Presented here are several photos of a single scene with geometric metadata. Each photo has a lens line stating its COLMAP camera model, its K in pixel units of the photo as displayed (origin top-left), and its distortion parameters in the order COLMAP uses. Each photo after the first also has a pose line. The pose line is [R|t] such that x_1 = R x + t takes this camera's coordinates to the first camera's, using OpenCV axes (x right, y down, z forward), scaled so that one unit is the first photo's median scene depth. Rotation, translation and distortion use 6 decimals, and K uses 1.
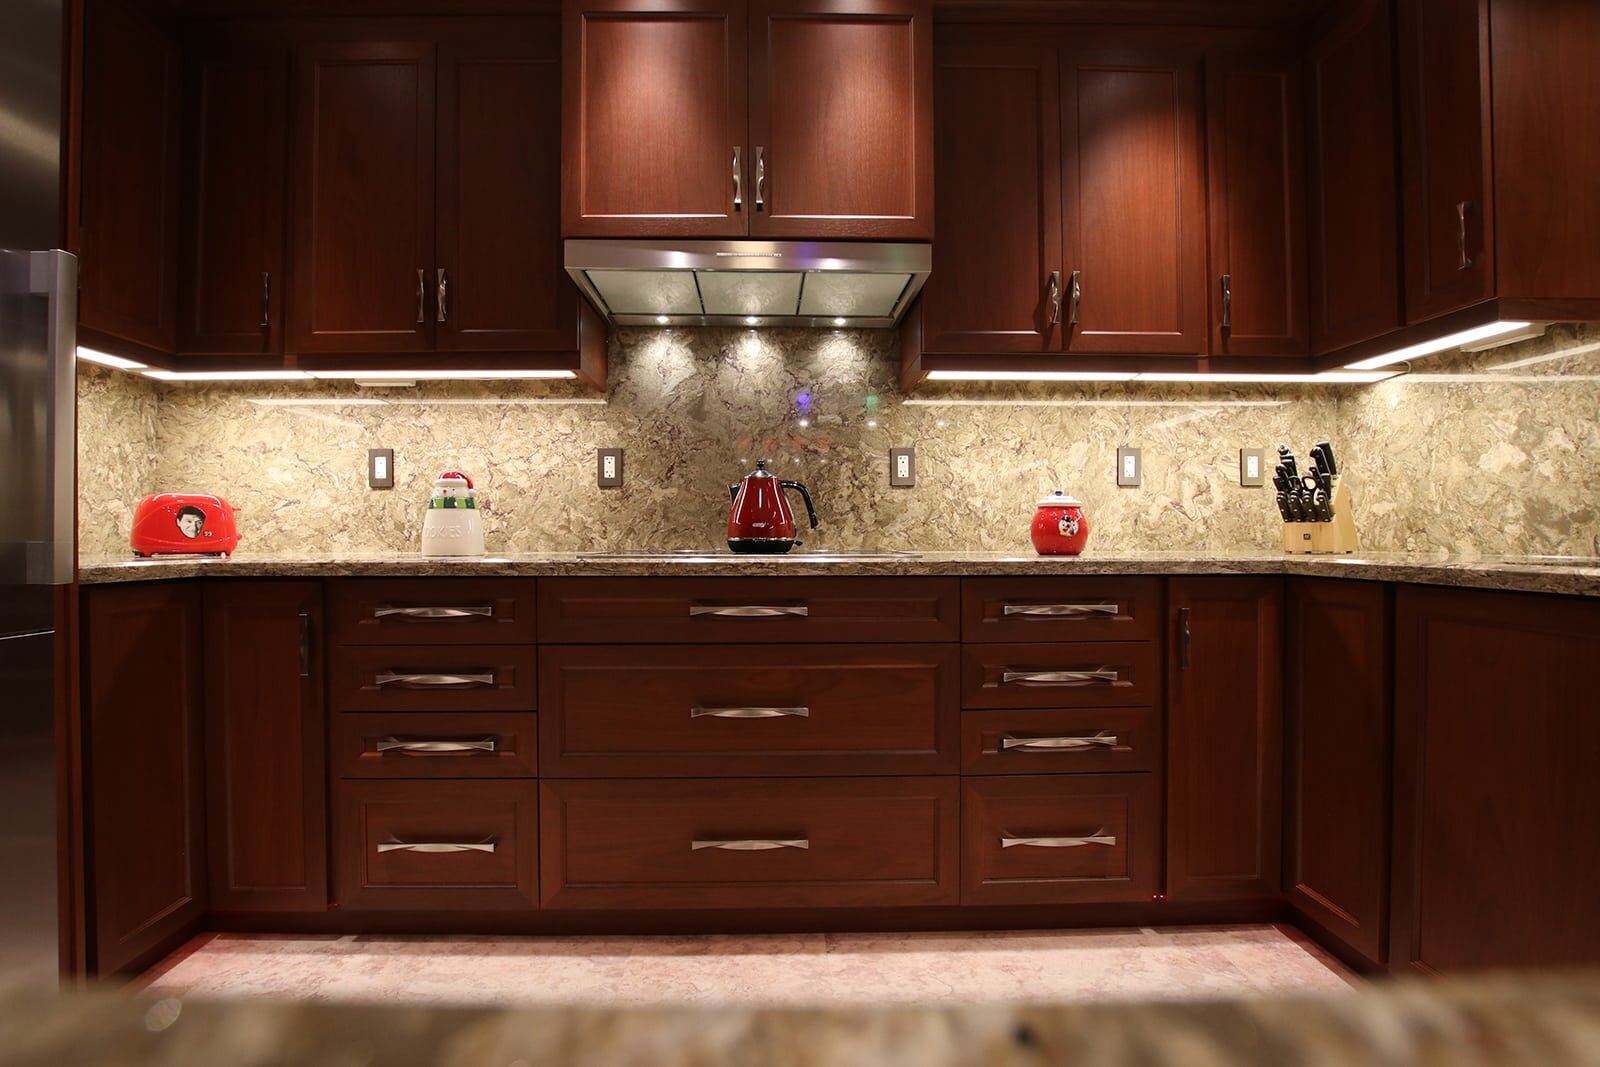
lens RADIAL K [[738.4, 0, 783.7], [0, 738.4, 535.8], [0, 0, 1]] dist [-0.022892, 0.000422]
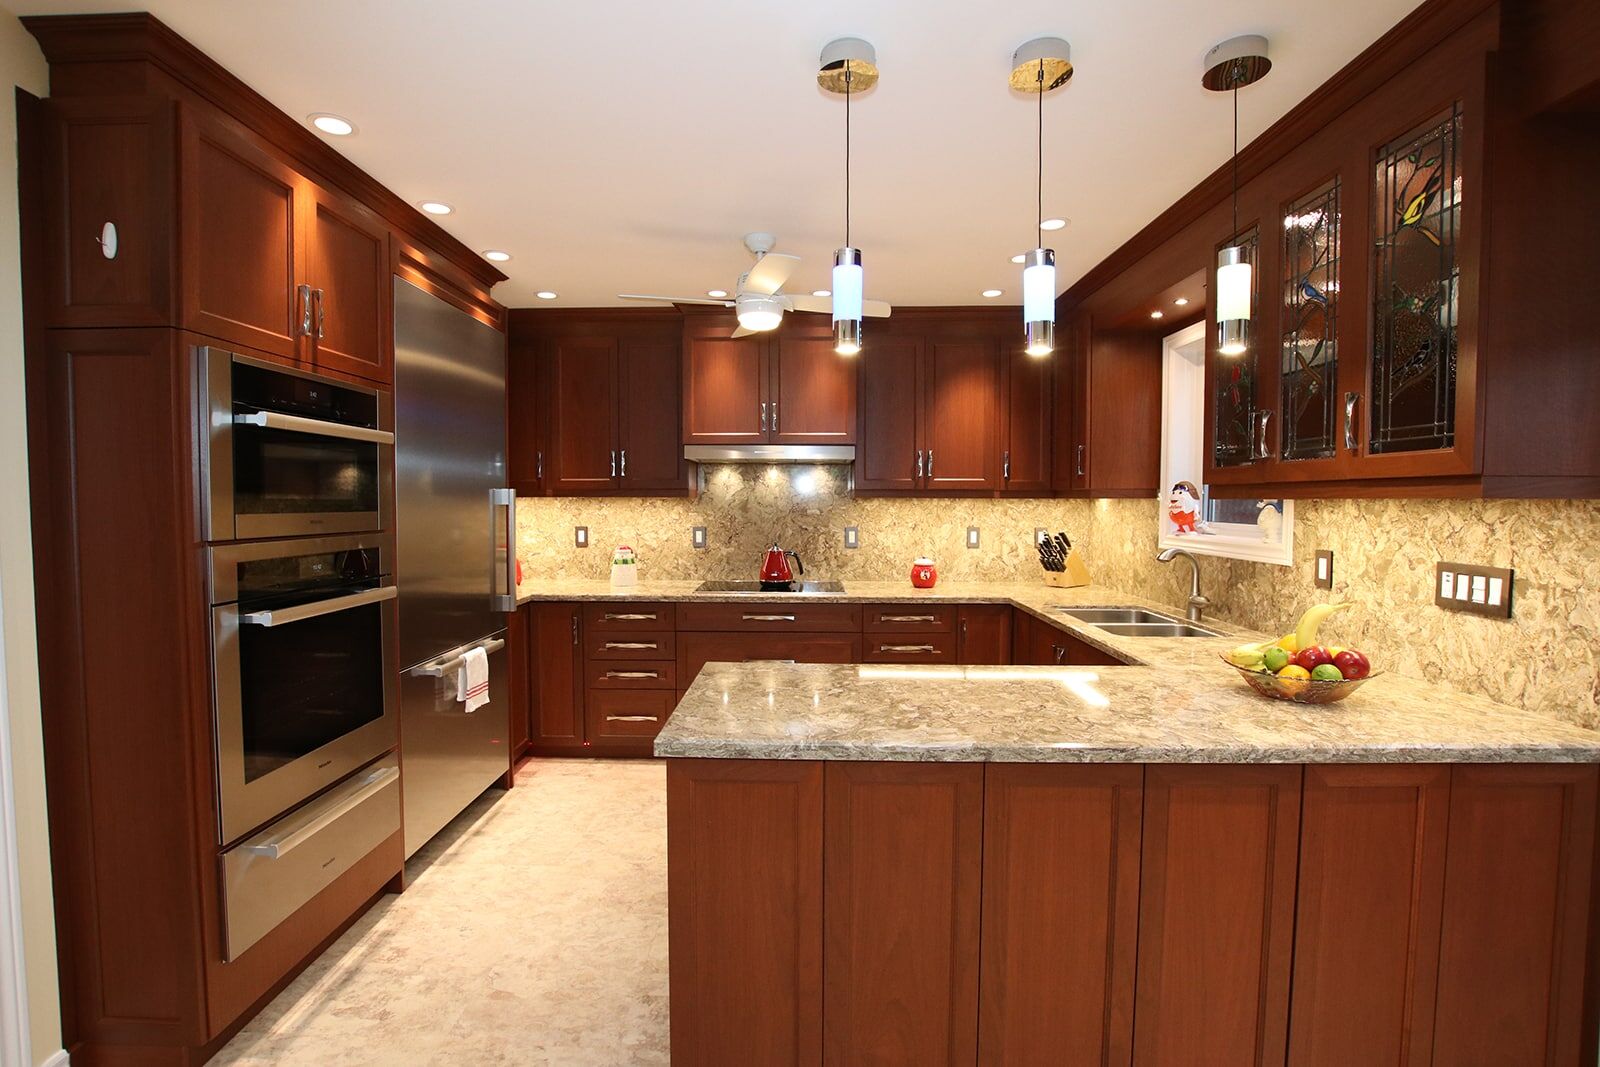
lens RADIAL K [[738.4, 0, 783.7], [0, 738.4, 535.8], [0, 0, 1]] dist [-0.022892, 0.000422]
pose [[0.998797, 0.005704, -0.048707, 0.079155], [-0.003307, 0.998785, 0.049168, -0.191097], [0.048928, -0.048948, 0.997602, -0.914299]]
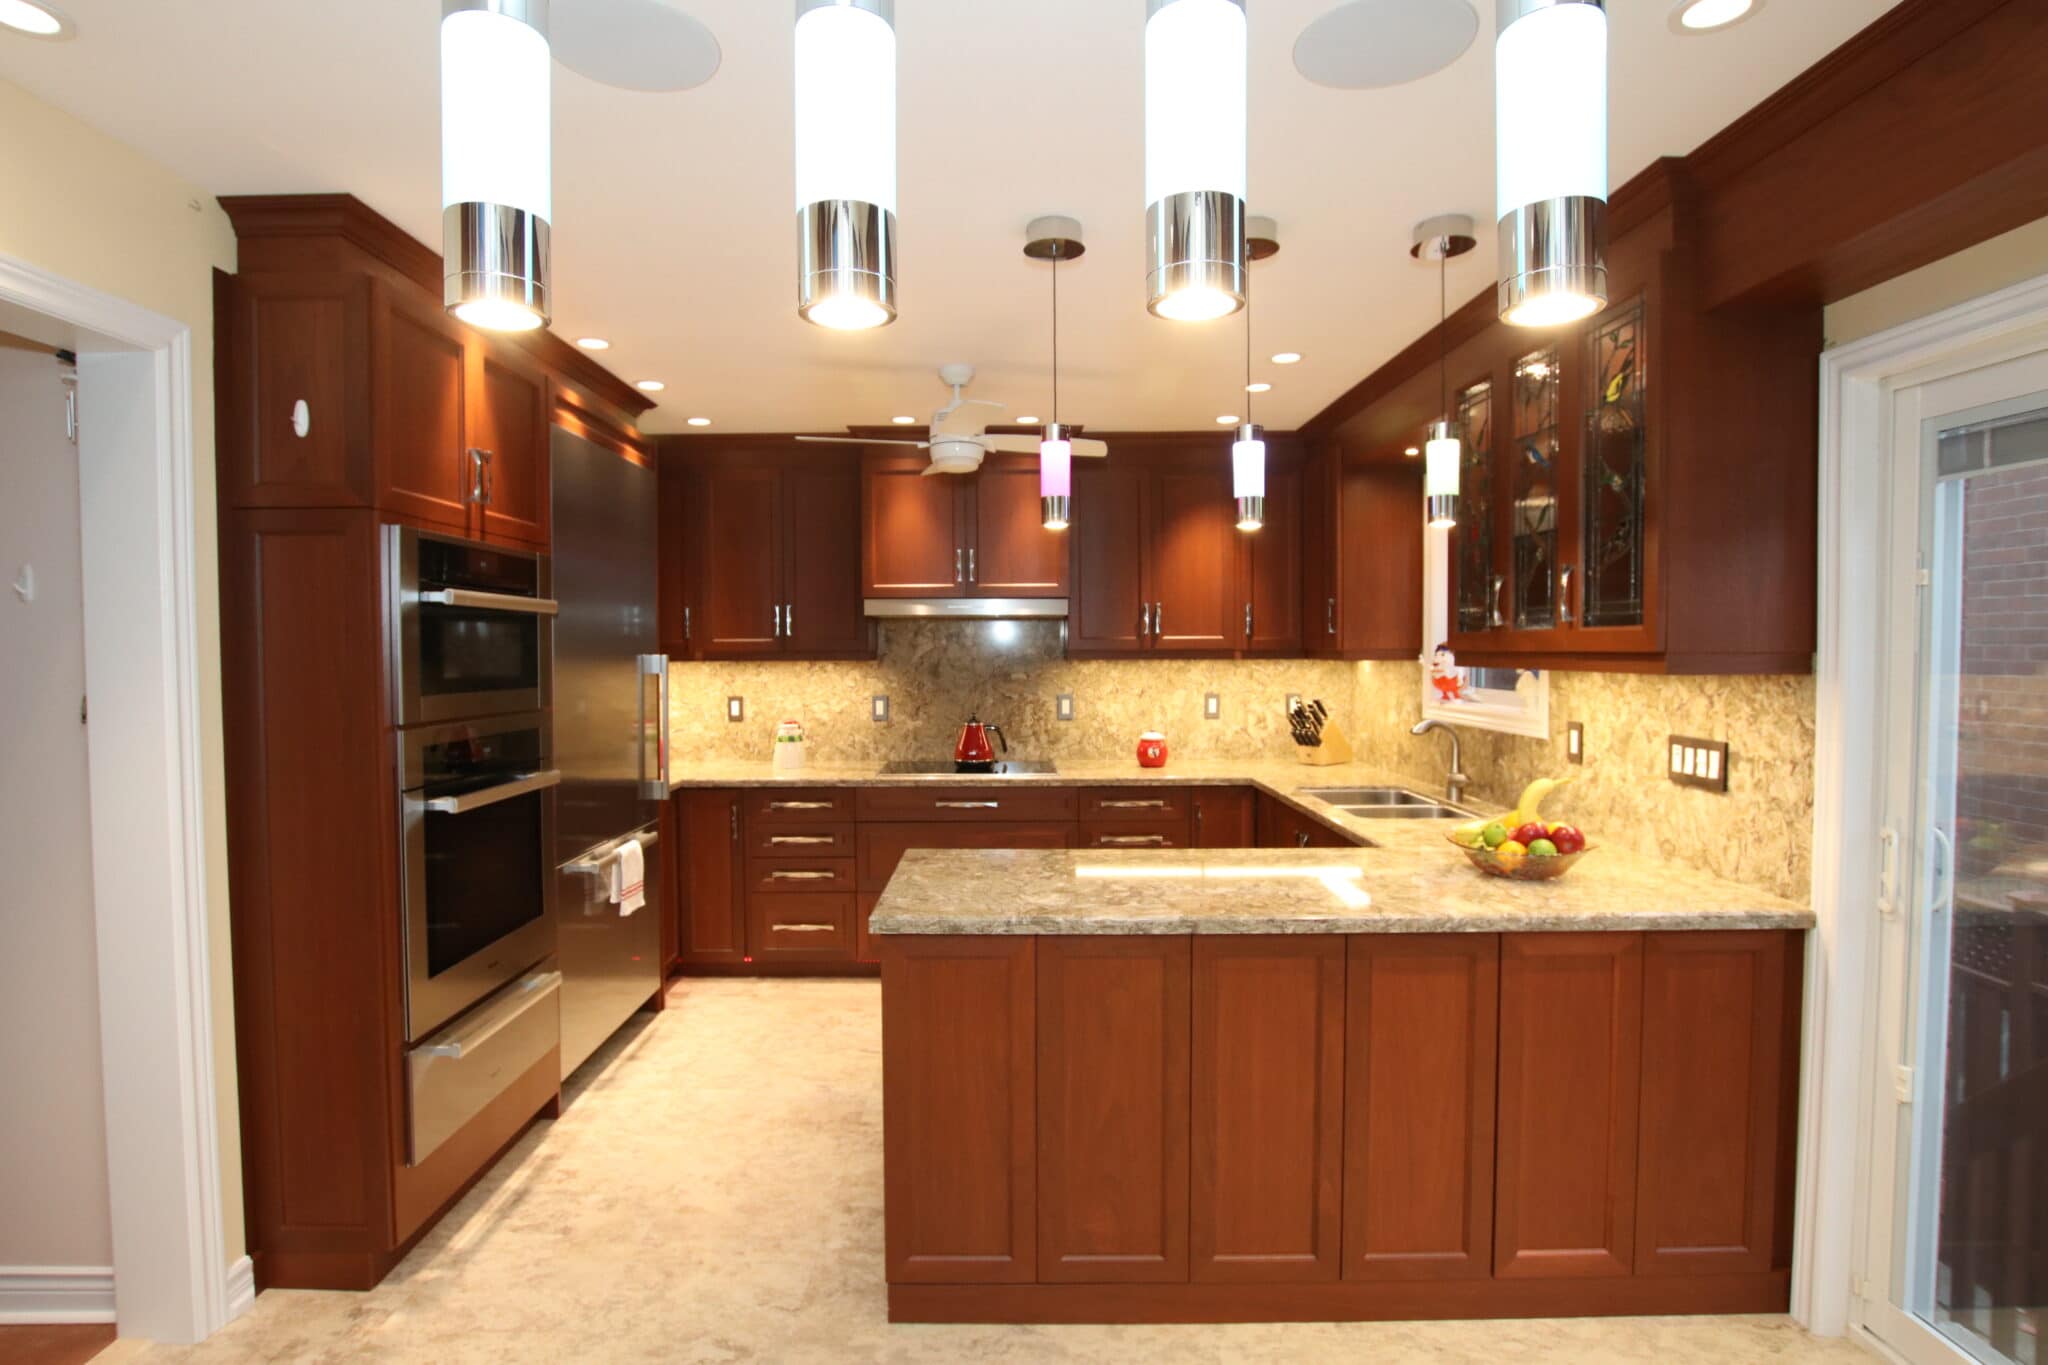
lens RADIAL K [[1025.4, 0, 998.0], [0, 1025.4, 689.9], [0, 0, 1]] dist [-0.018900, 0.000061]
pose [[0.999661, -0.002268, -0.025954, 0.074724], [0.003333, 0.999151, 0.041065, -0.220683], [0.025839, -0.041137, 0.998819, -1.188132]]
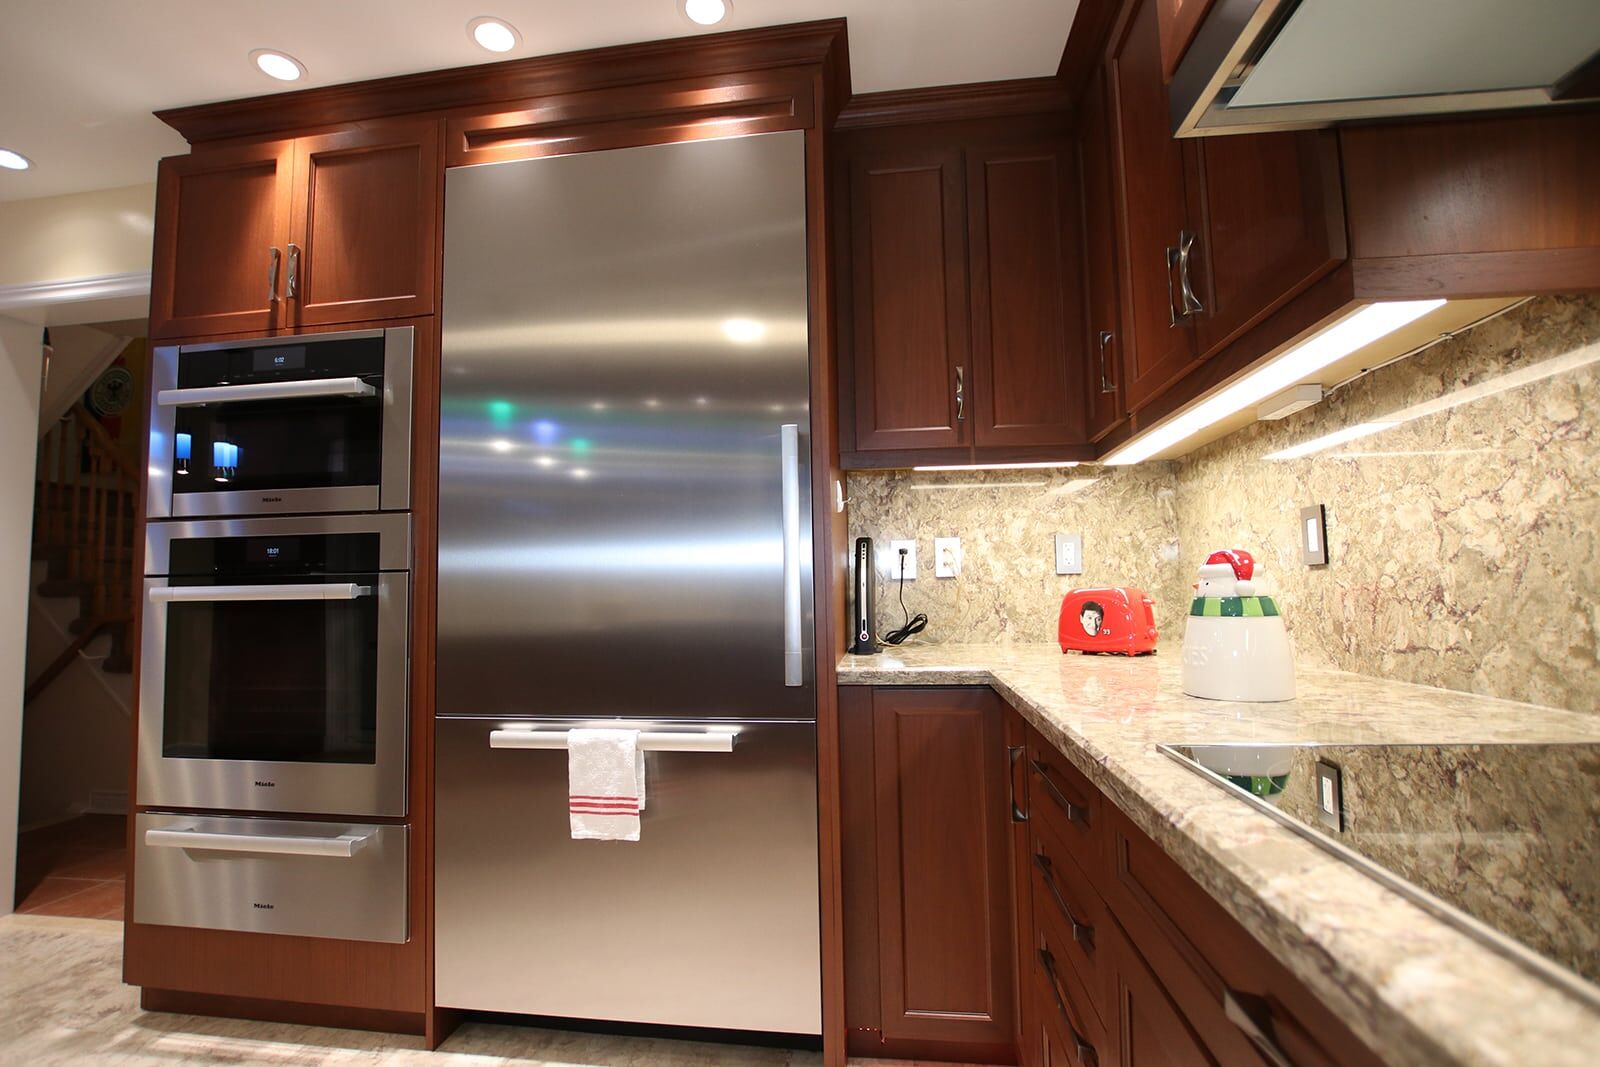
lens RADIAL K [[738.4, 0, 783.7], [0, 738.4, 535.8], [0, 0, 1]] dist [-0.022892, 0.000422]
pose [[-0.151608, -0.066075, -0.986230, 0.159510], [0.019253, 0.997376, -0.069782, -0.056180], [0.988253, -0.029567, -0.149938, 0.631206]]
